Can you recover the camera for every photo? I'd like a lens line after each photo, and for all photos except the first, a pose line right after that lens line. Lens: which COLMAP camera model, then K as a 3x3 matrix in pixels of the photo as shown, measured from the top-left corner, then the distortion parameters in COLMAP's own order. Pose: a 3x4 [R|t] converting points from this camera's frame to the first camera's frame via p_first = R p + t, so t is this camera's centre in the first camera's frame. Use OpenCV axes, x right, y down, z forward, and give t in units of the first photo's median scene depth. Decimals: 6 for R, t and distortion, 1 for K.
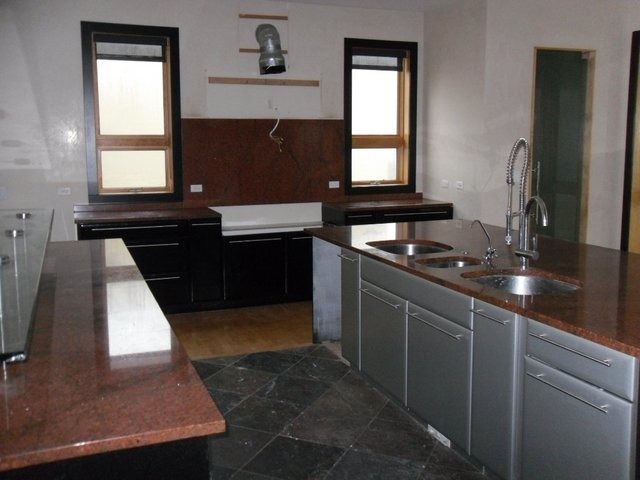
lens RADIAL K [[664.3, 0, 320.4], [0, 664.3, 235.2], [0, 0, 1]] dist [0.019855, 0.000000]
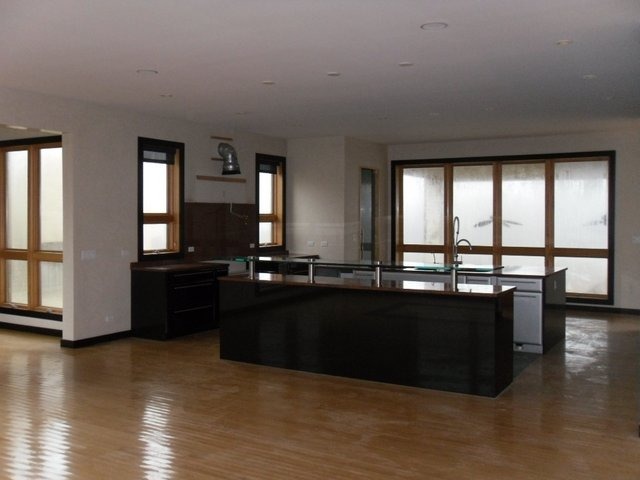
lens RADIAL K [[664.3, 0, 321.0], [0, 664.3, 241.4], [0, 0, 1]] dist [0.019855, 0.000000]
pose [[0.794847, -0.019271, 0.606504, -0.774799], [0.083965, 0.993374, -0.078476, 0.047365], [-0.600973, 0.113301, 0.791198, -0.310073]]
